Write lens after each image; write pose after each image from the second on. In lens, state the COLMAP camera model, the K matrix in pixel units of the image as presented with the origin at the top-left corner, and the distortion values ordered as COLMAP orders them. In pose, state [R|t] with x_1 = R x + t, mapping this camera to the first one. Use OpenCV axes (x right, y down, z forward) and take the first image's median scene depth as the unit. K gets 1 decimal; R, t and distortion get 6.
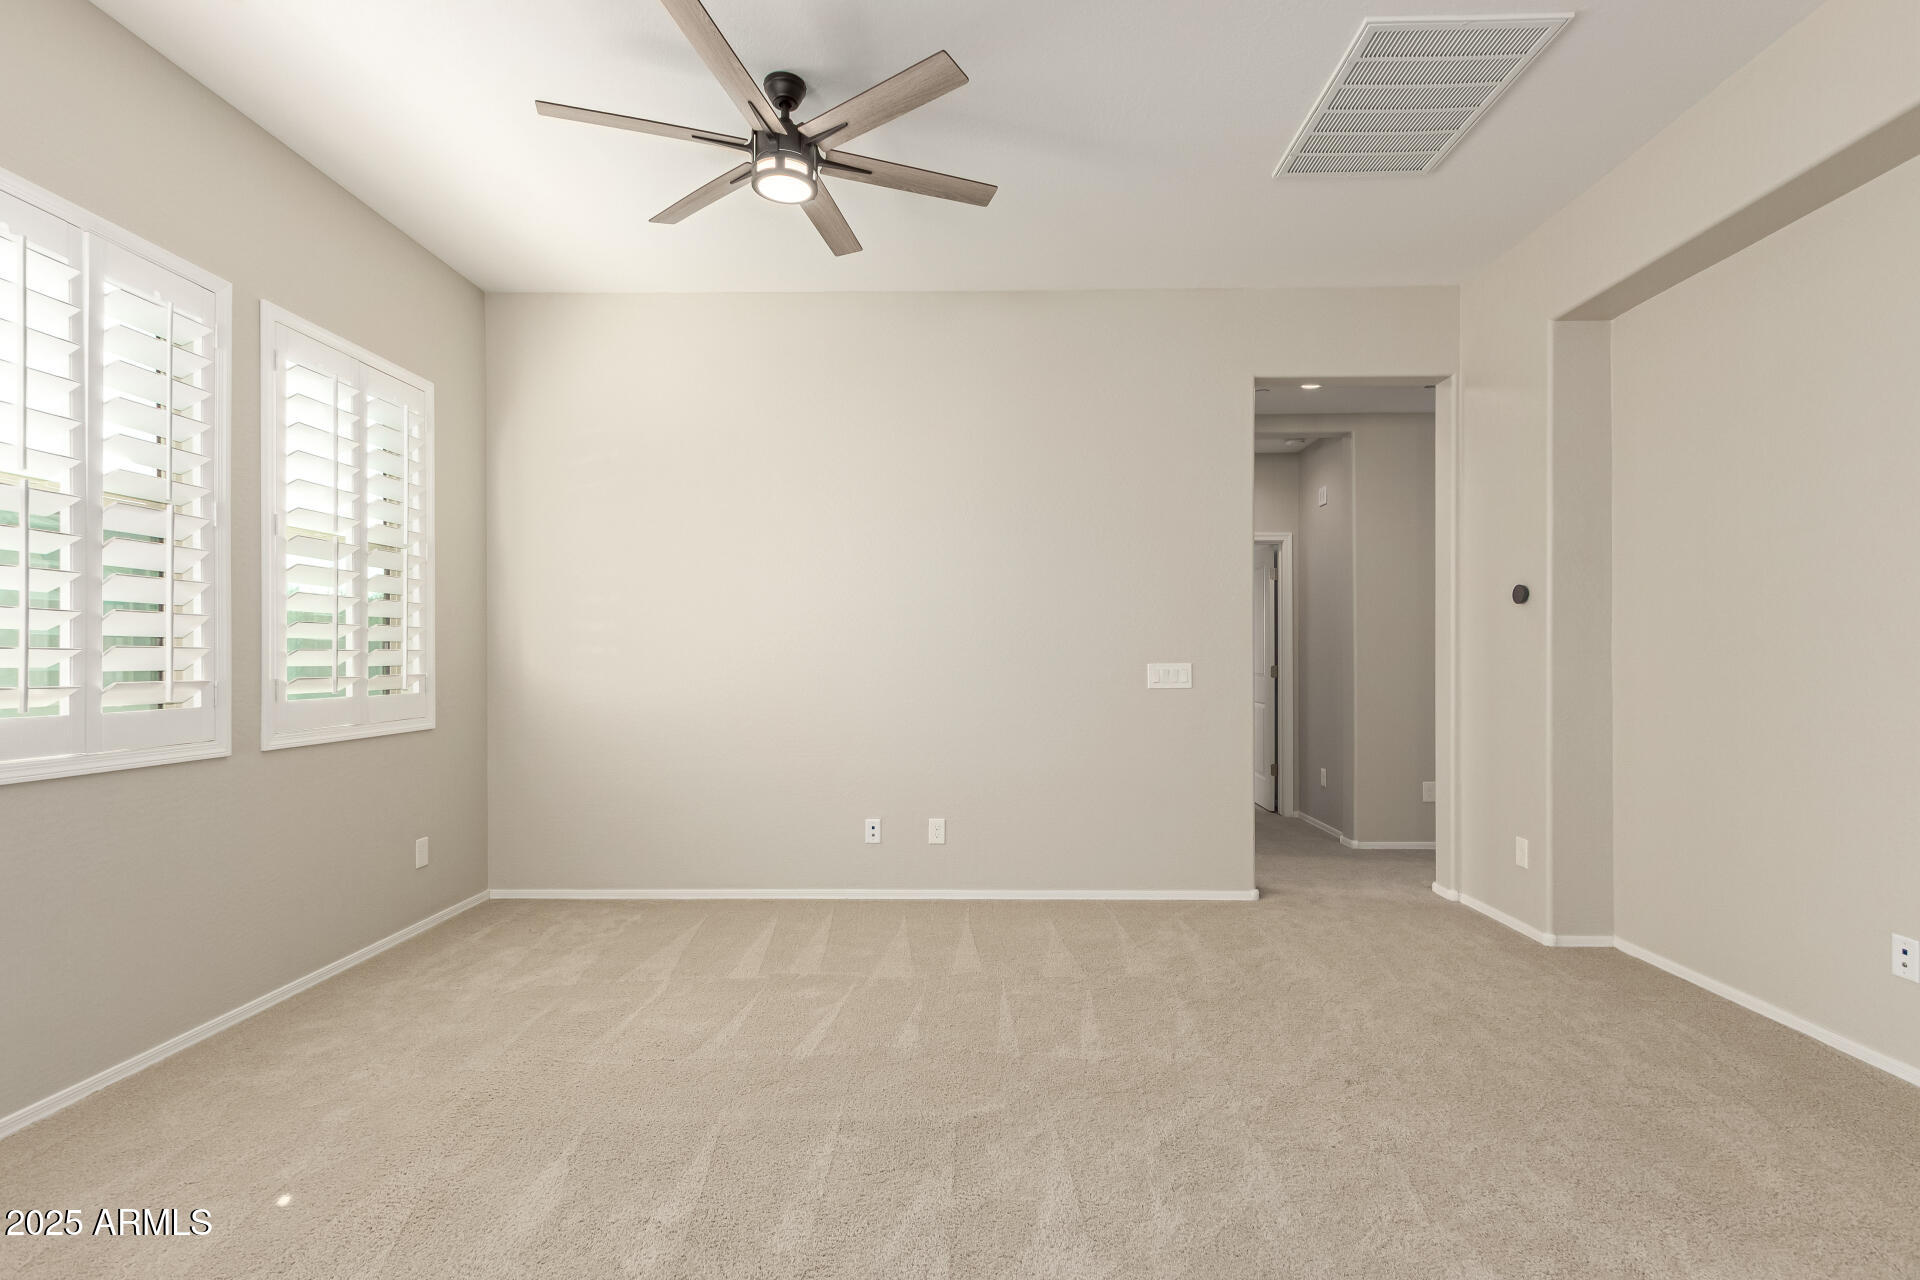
lens RADIAL K [[891.7, 0, 956.8], [0, 891.7, 651.3], [0, 0, 1]] dist [0.018696, -0.005198]
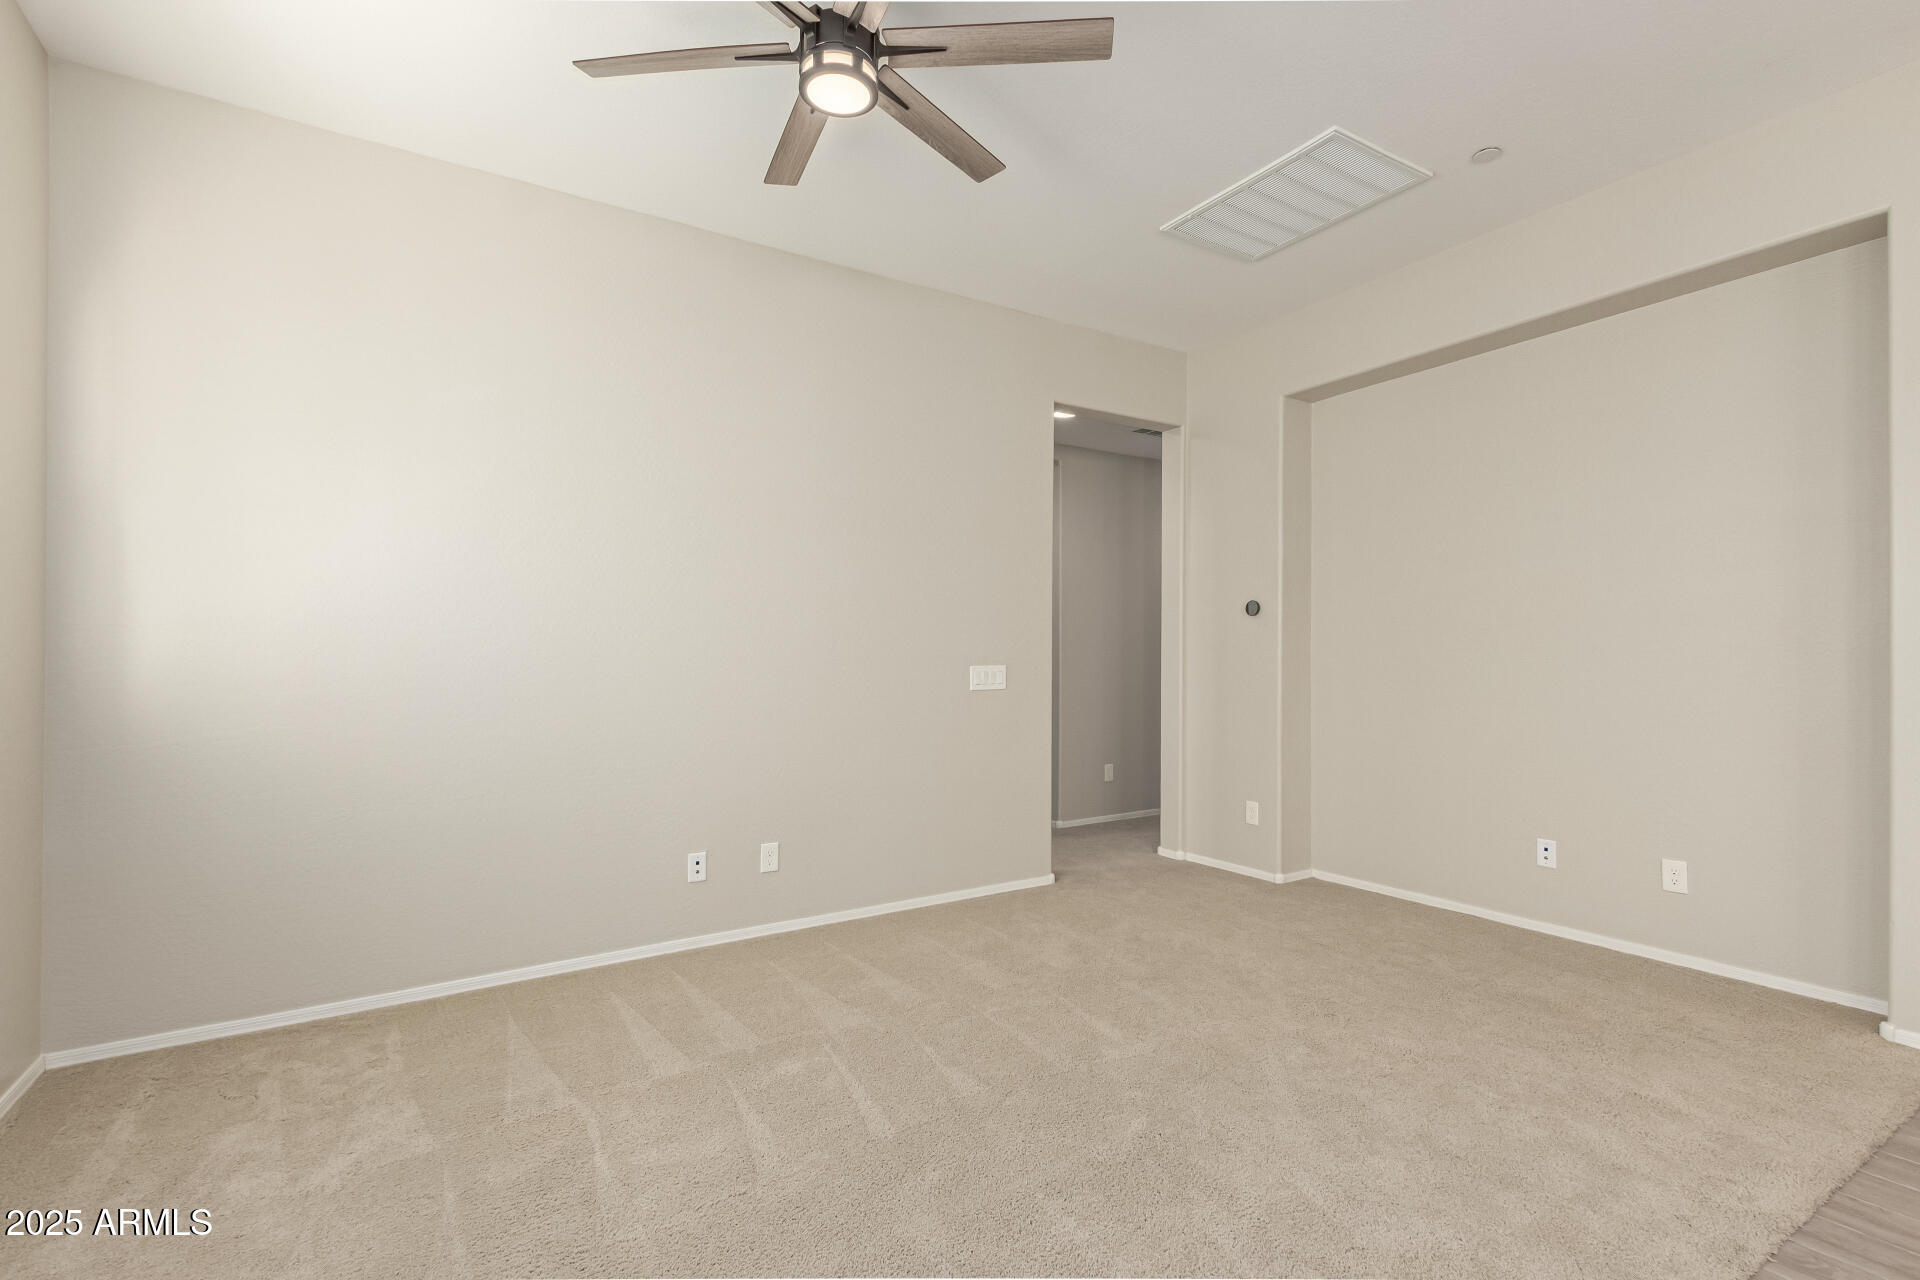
lens RADIAL K [[891.7, 0, 956.1], [0, 891.7, 652.1], [0, 0, 1]] dist [0.018696, -0.005198]
pose [[0.828919, 0.001099, 0.559367, -0.426523], [-0.000206, 0.999999, -0.001660, -0.000344], [-0.559368, 0.001261, 0.828918, 0.193405]]
